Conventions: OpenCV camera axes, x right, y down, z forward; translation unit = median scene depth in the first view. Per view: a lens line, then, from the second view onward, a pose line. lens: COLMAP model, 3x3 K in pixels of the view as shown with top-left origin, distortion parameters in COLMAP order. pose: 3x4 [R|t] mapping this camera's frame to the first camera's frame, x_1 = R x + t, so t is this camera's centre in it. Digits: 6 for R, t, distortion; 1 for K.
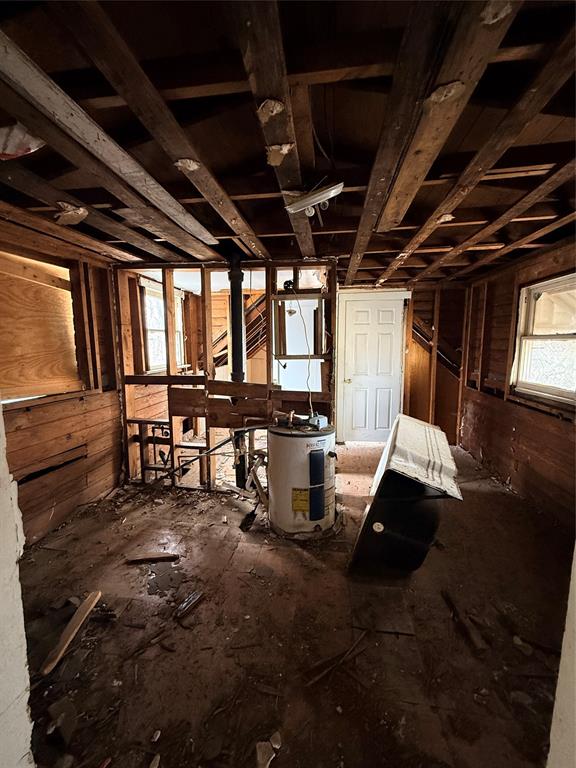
lens RADIAL K [[302.9, 0, 287.0], [0, 302.9, 383.1], [0, 0, 1]] dist [0.000448, 0.000577]
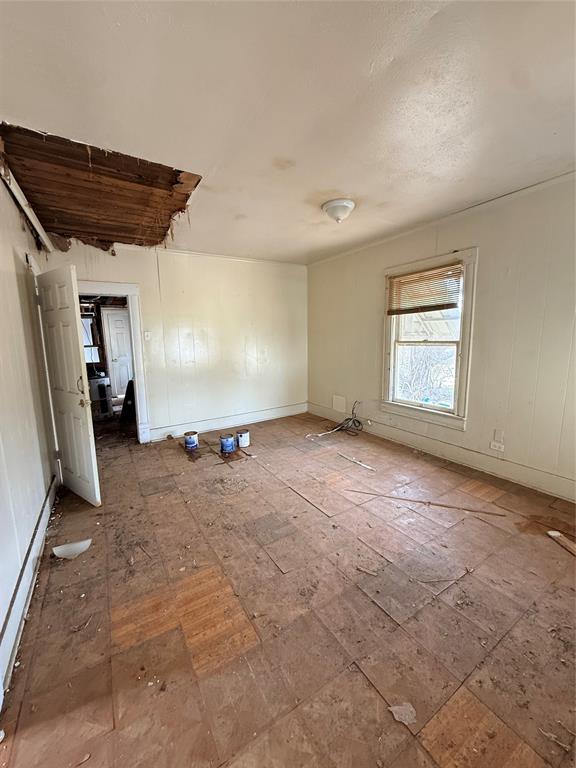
lens RADIAL K [[302.9, 0, 287.4], [0, 302.9, 380.5], [0, 0, 1]] dist [0.000448, 0.000577]
pose [[0.764366, -0.111279, 0.635107, -0.252843], [0.102183, 0.993453, 0.051086, 0.188460], [-0.636634, 0.025849, 0.770733, -1.530502]]
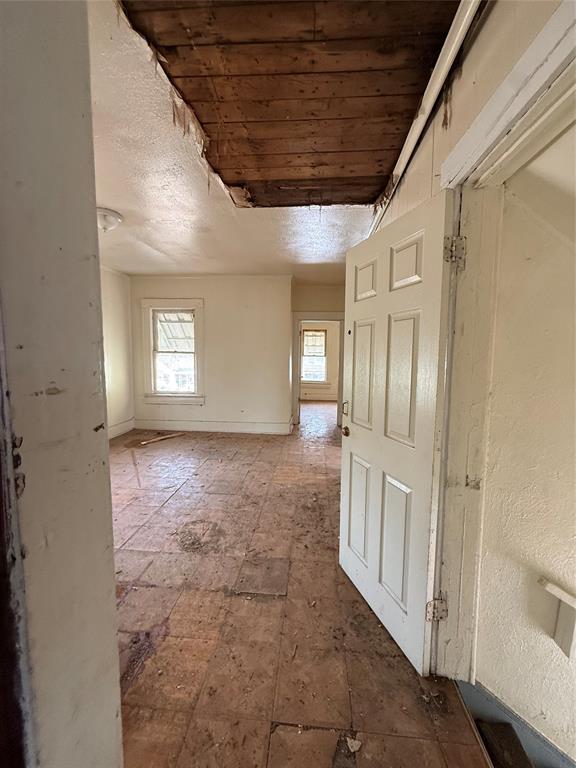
lens RADIAL K [[302.9, 0, 289.3], [0, 302.9, 381.5], [0, 0, 1]] dist [0.000448, 0.000577]
pose [[-0.997968, -0.011982, -0.062585, 0.302638], [-0.025453, 0.975361, 0.219141, -0.210897], [0.058417, 0.220288, -0.973684, 1.846170]]
